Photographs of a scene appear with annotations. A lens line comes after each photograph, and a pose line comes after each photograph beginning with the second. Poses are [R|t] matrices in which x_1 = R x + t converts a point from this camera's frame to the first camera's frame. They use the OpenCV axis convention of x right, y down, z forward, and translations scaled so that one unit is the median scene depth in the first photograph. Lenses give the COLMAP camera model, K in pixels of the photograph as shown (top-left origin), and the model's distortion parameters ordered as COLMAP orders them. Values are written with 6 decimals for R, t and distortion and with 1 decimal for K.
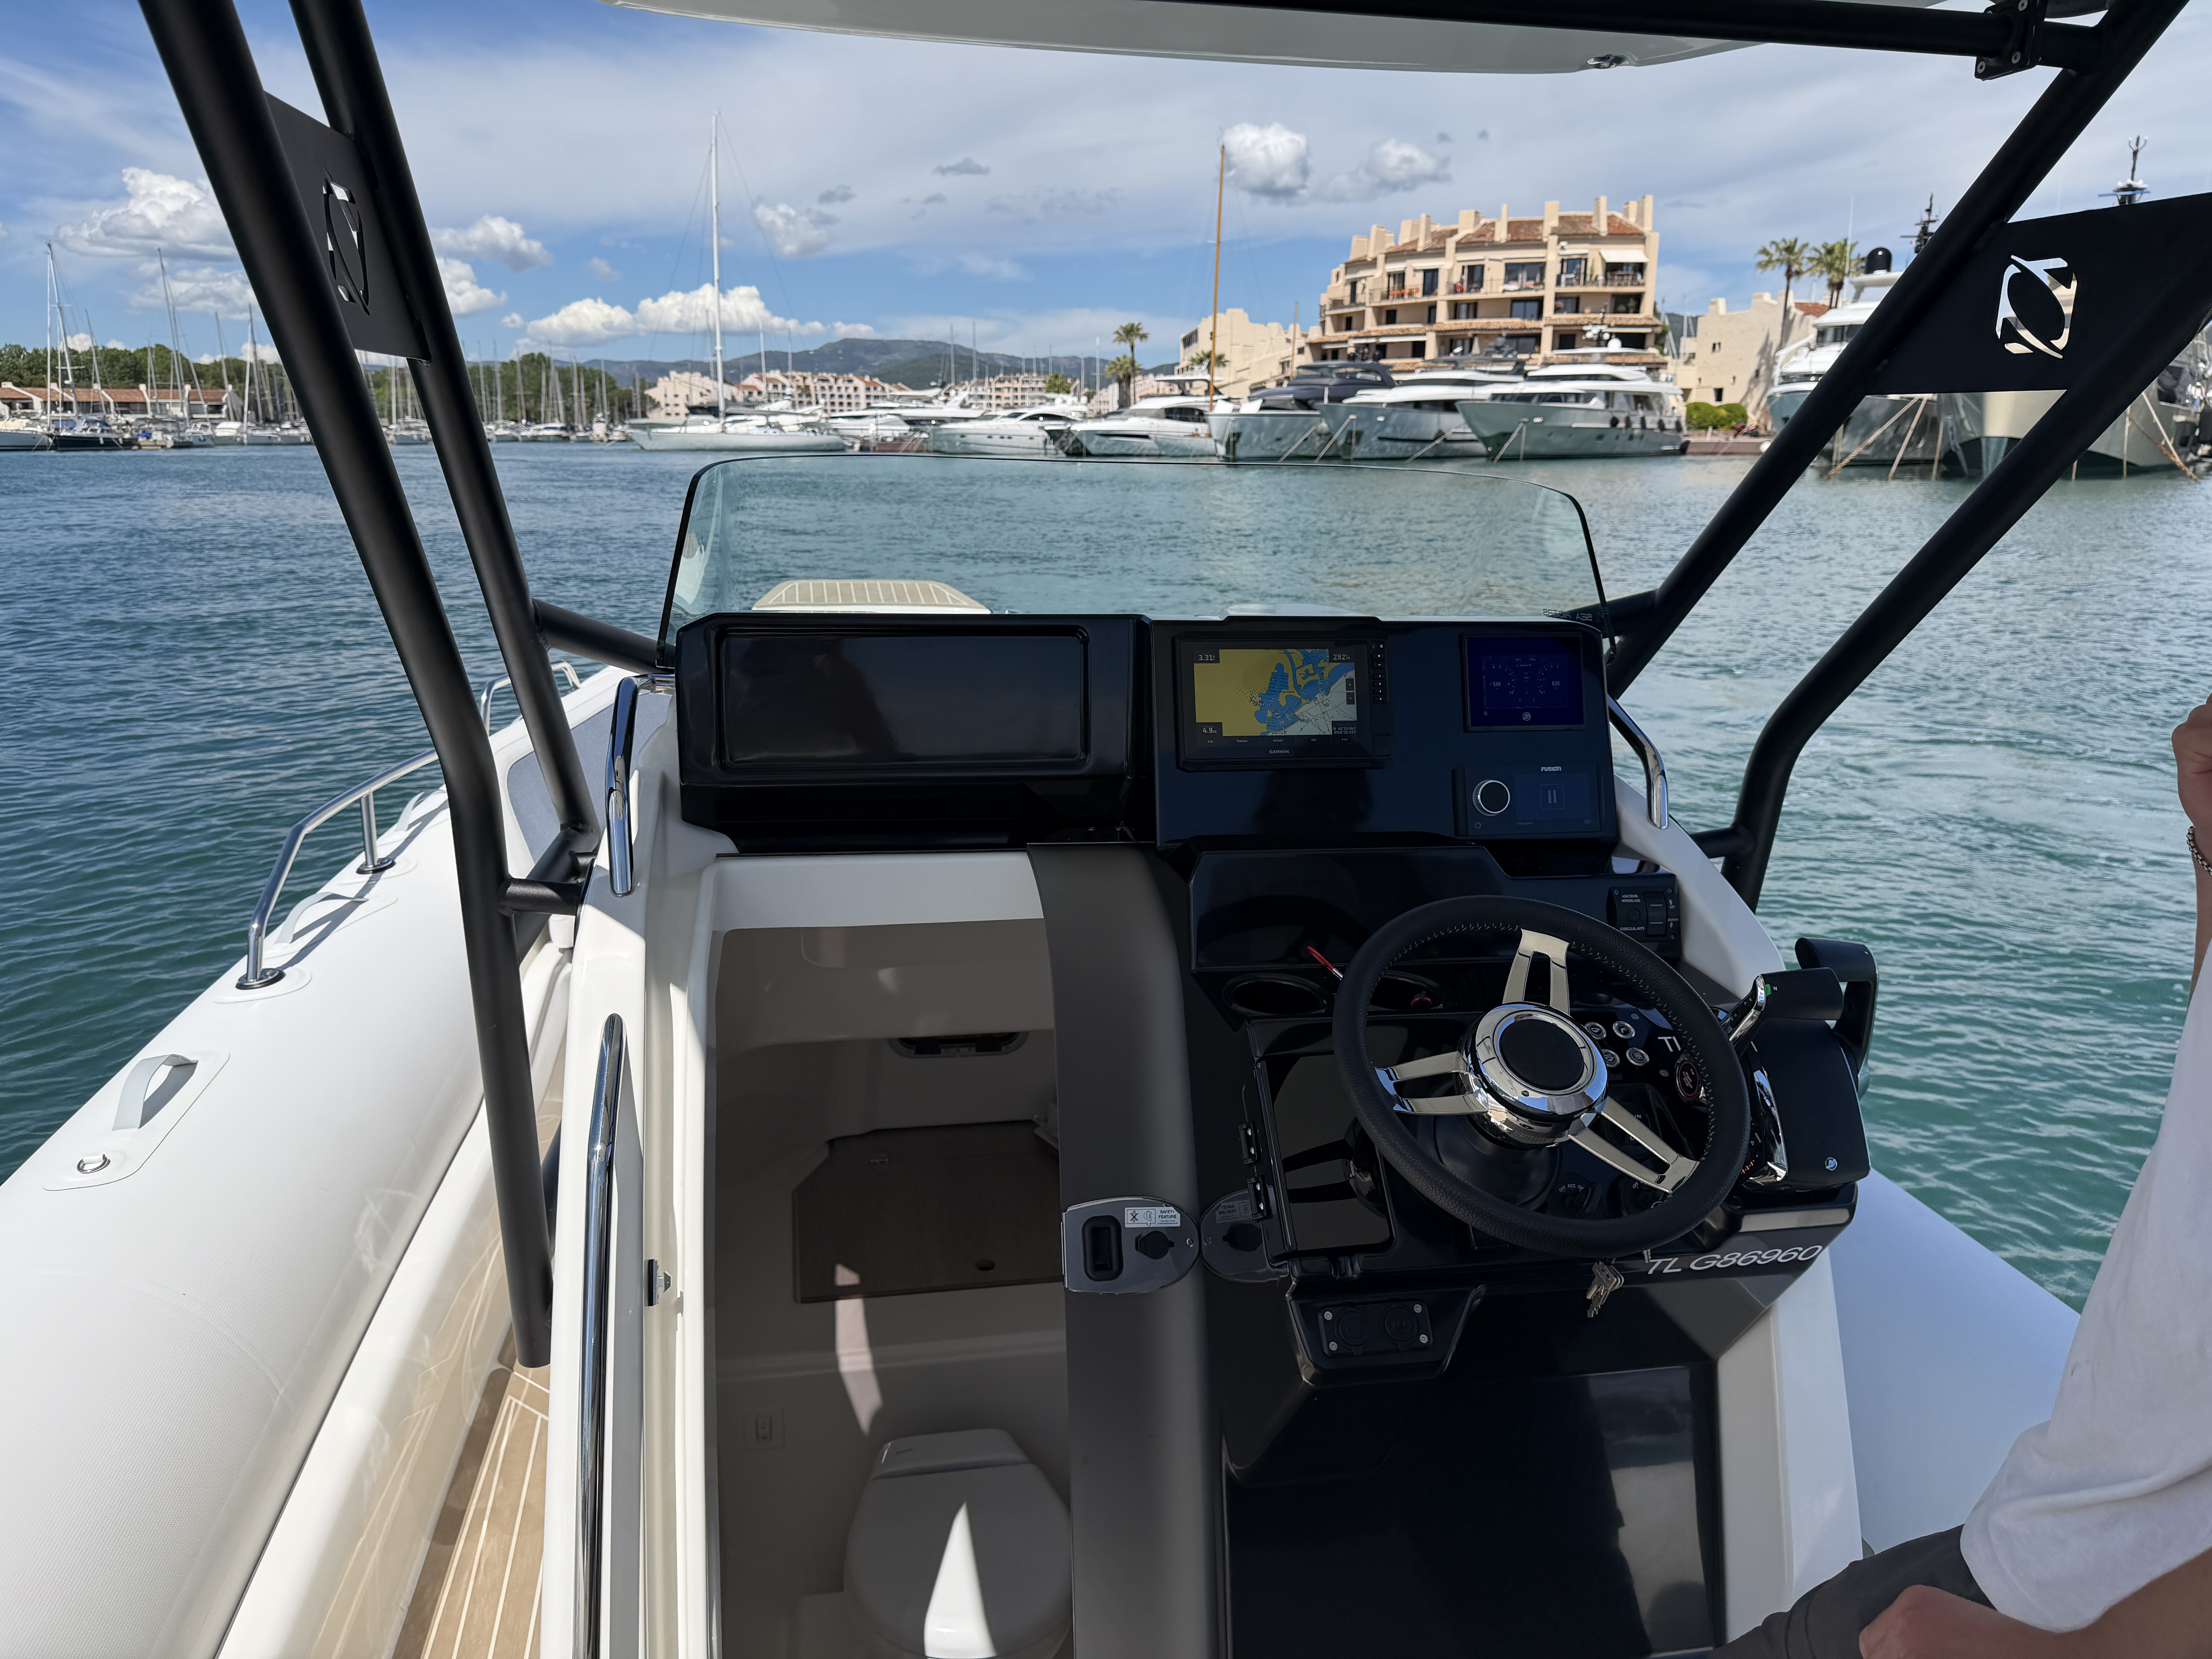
lens RADIAL K [[1539.1, 0, 1103.5], [0, 1539.1, 822.7], [0, 0, 1]] dist [0.046058, -0.050292]
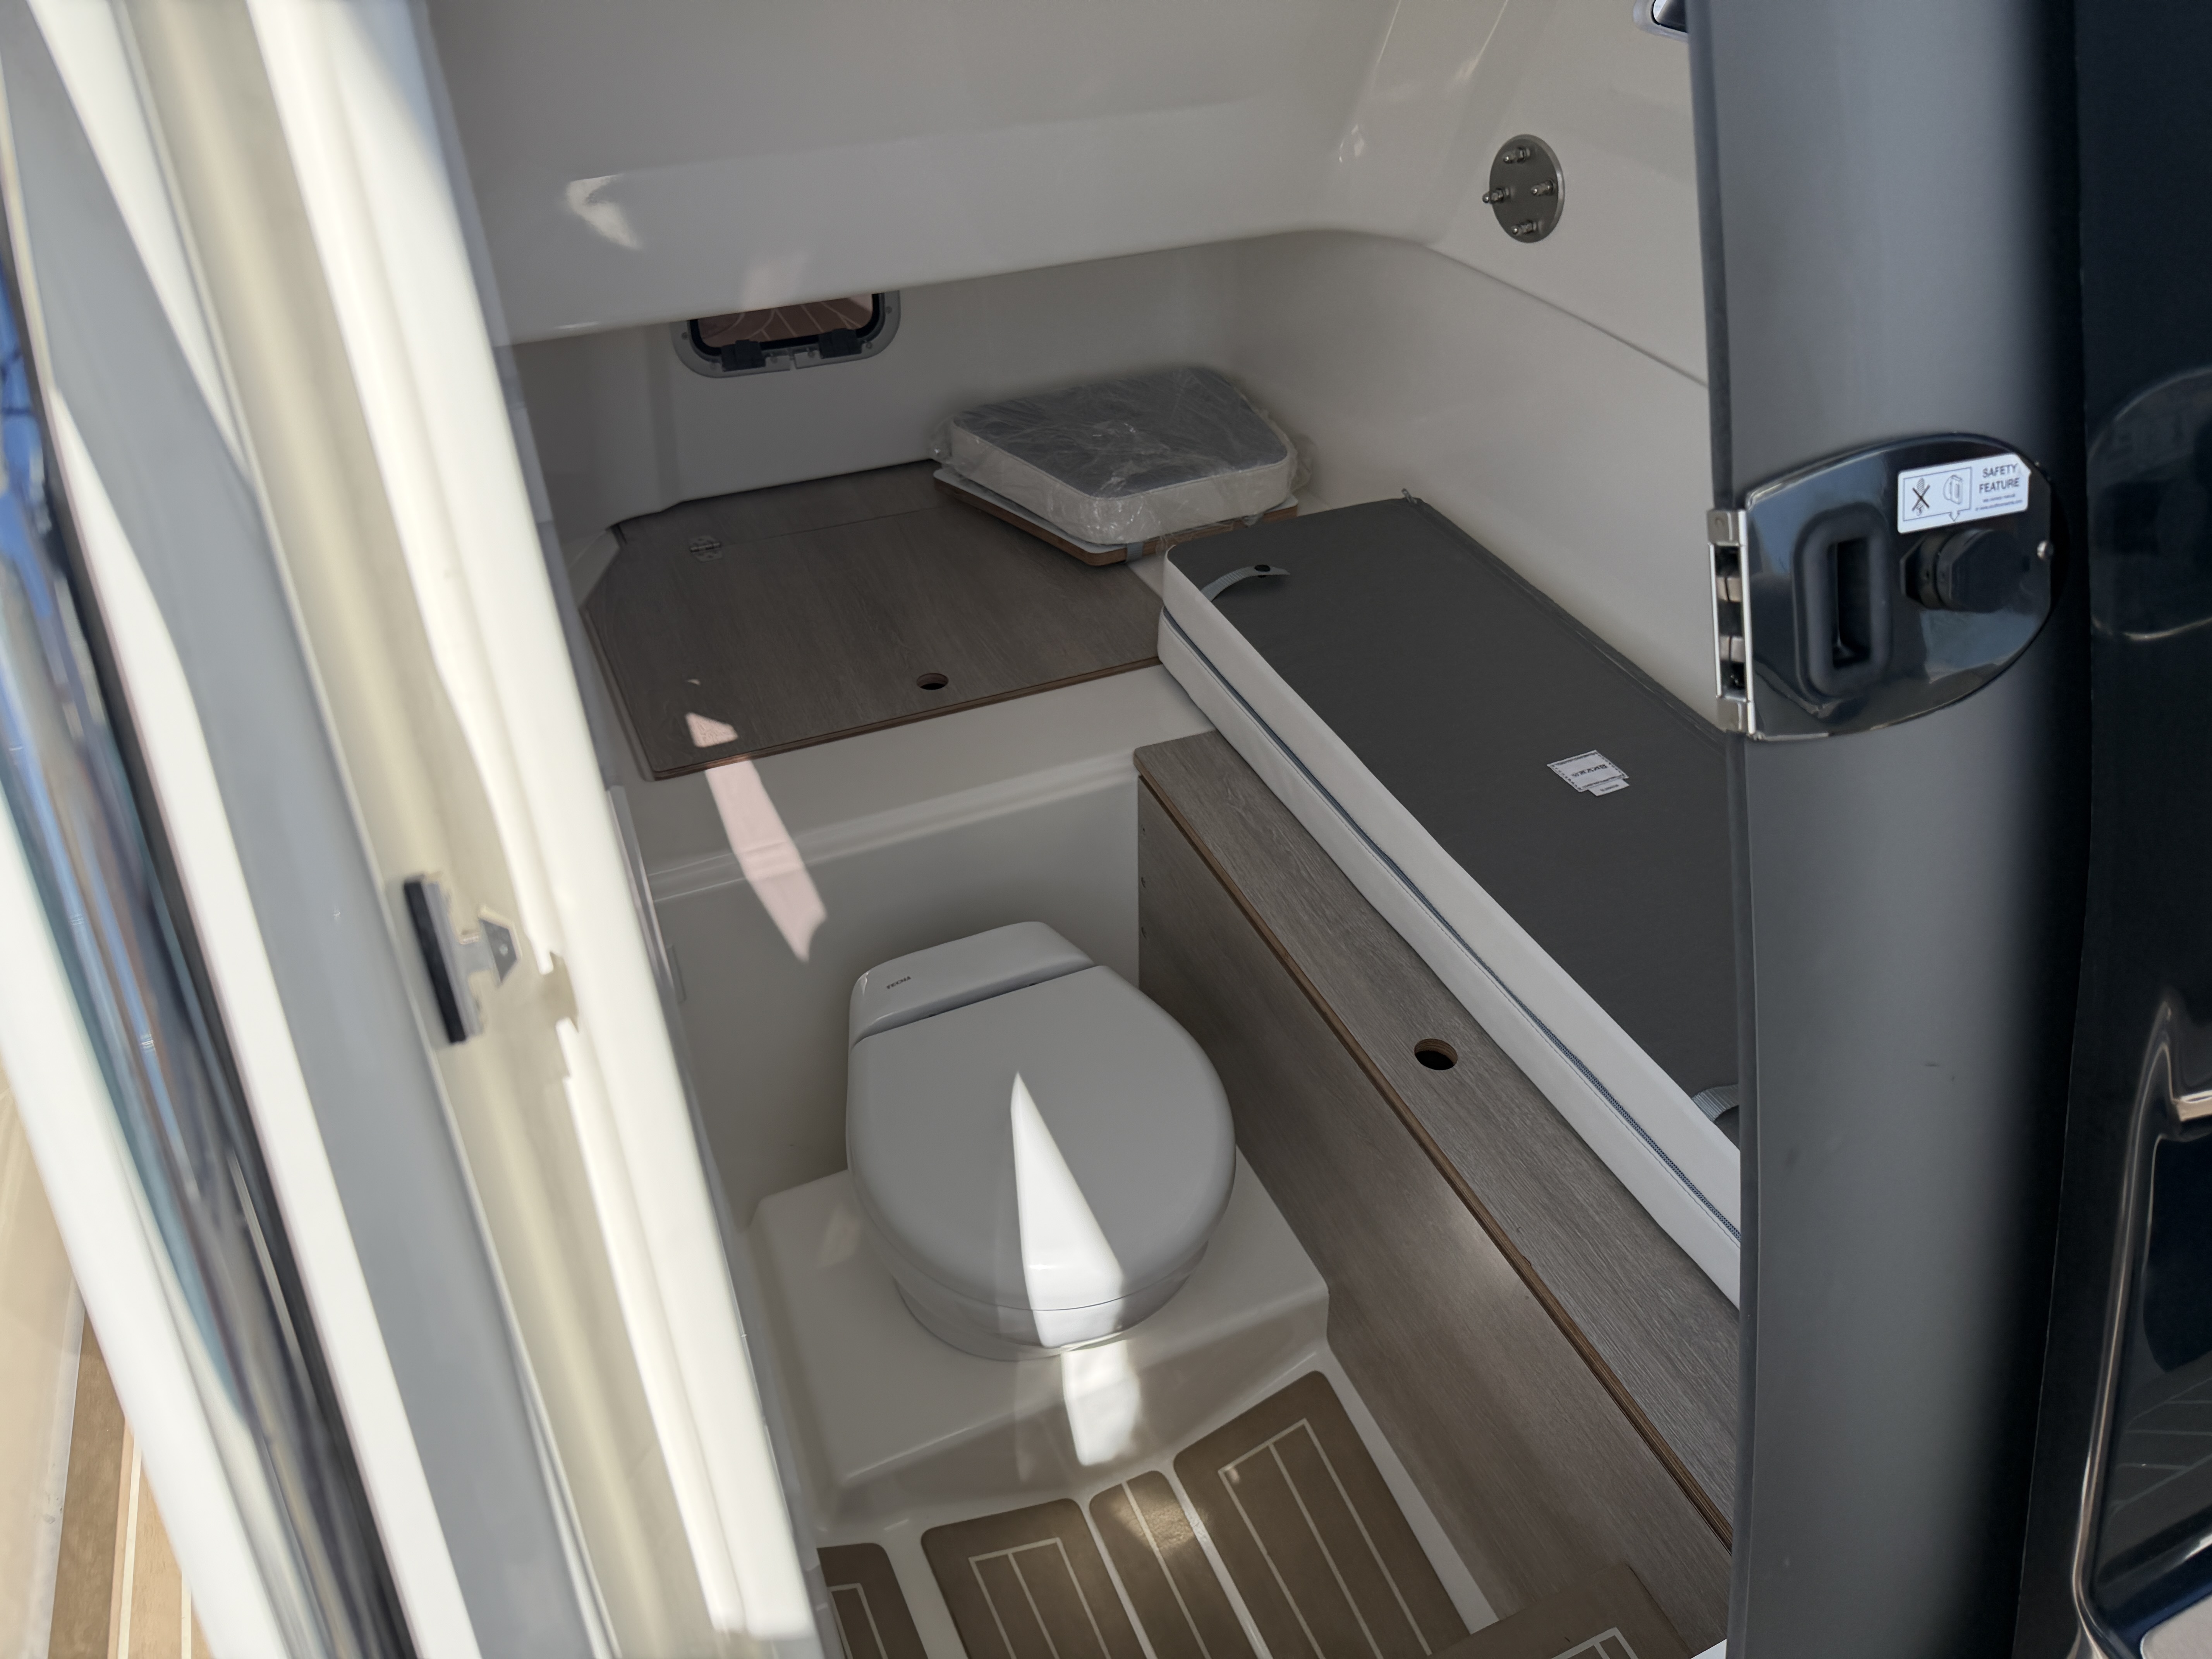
lens RADIAL K [[1539.1, 0, 1117.4], [0, 1539.1, 839.4], [0, 0, 1]] dist [0.046058, -0.050292]
pose [[0.973920, -0.159343, 0.161523, -0.094145], [0.081781, 0.910574, 0.405174, 0.078677], [-0.211640, -0.381398, 0.899858, 0.321768]]
